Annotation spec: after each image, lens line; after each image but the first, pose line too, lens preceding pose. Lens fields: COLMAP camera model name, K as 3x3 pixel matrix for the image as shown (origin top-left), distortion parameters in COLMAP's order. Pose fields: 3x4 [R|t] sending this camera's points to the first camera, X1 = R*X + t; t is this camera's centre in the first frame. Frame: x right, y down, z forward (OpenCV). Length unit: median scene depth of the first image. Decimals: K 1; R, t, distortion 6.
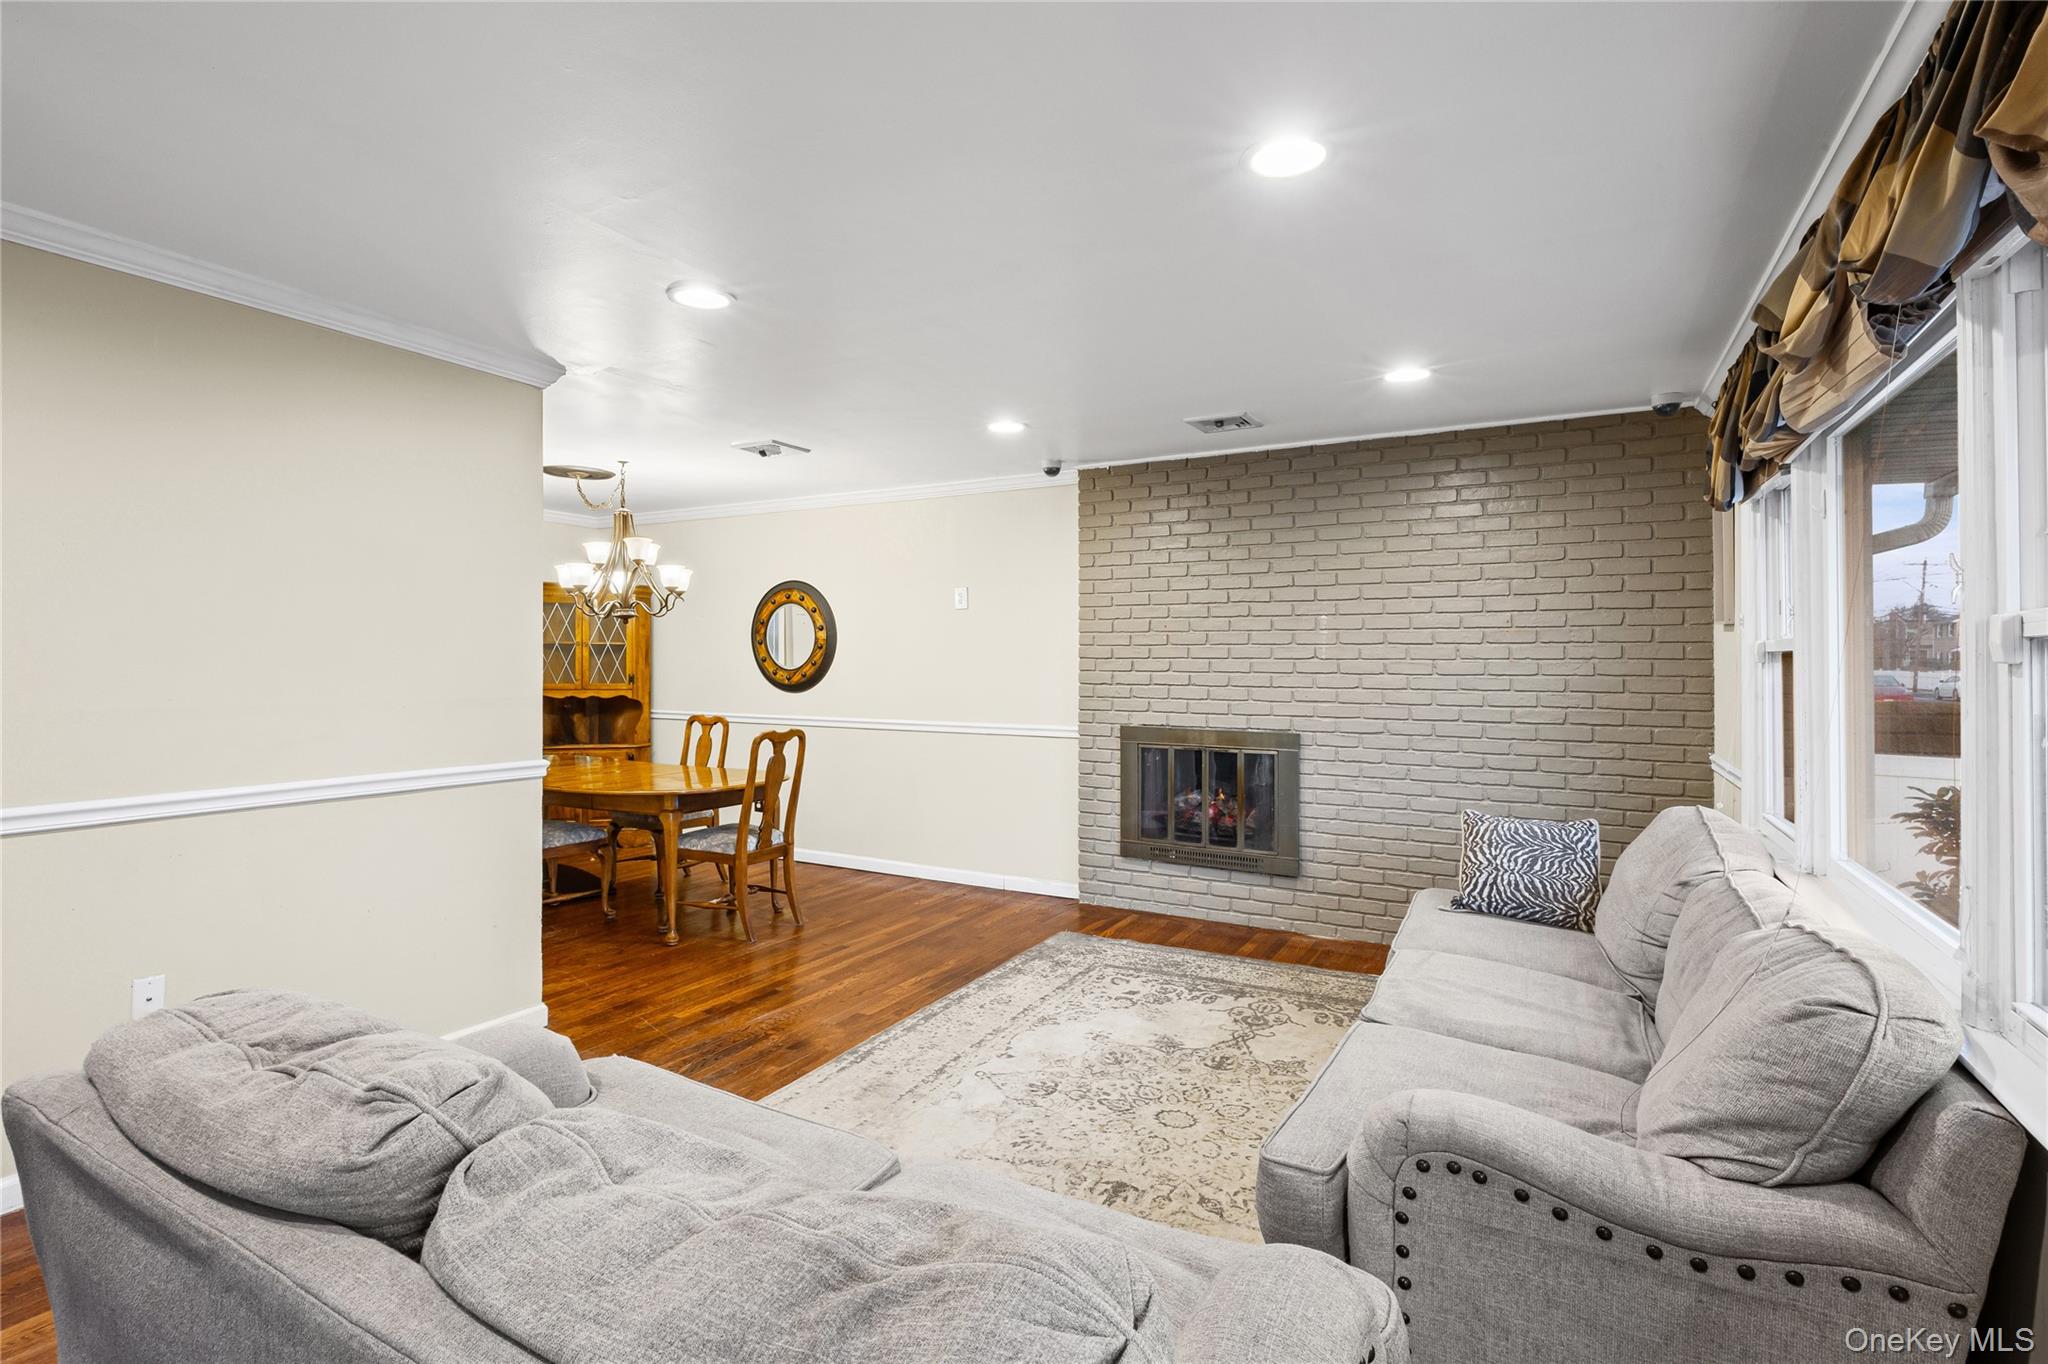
lens RADIAL K [[971.4, 0, 1023.2], [0, 971.4, 669.5], [0, 0, 1]] dist [-0.009072, -0.000400]
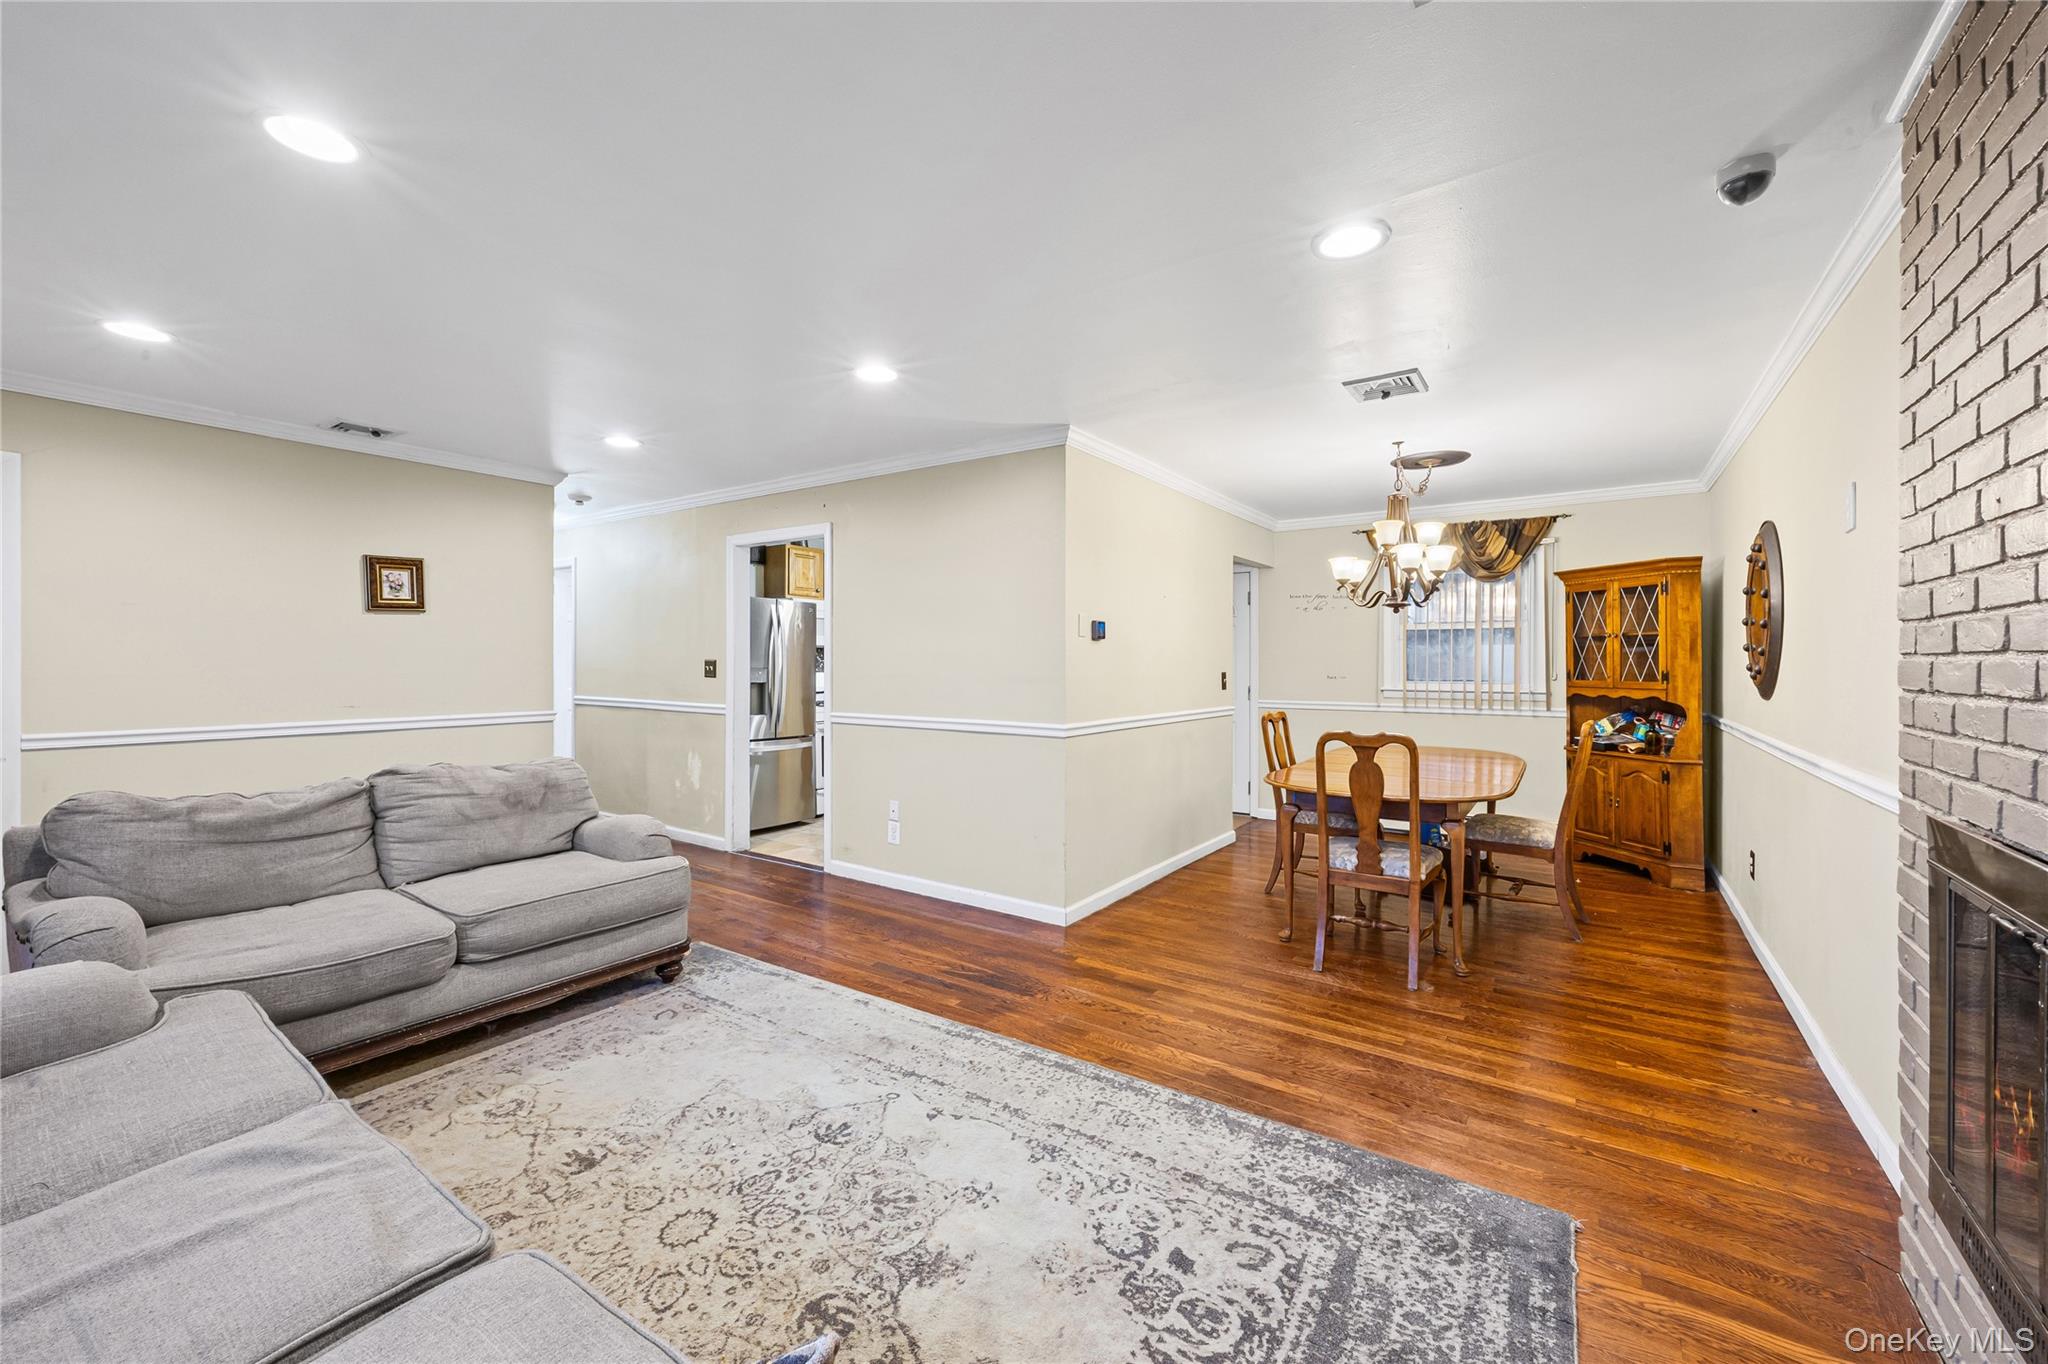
lens RADIAL K [[807.4, 0, 1024.9], [0, 807.4, 659.8], [0, 0, 1]] dist [0.008020, -0.000779]
pose [[-0.097596, -0.011179, -0.995163, 0.543866], [-0.009841, 0.999899, -0.010267, 0.013636], [0.995177, 0.008791, -0.097696, 0.929881]]
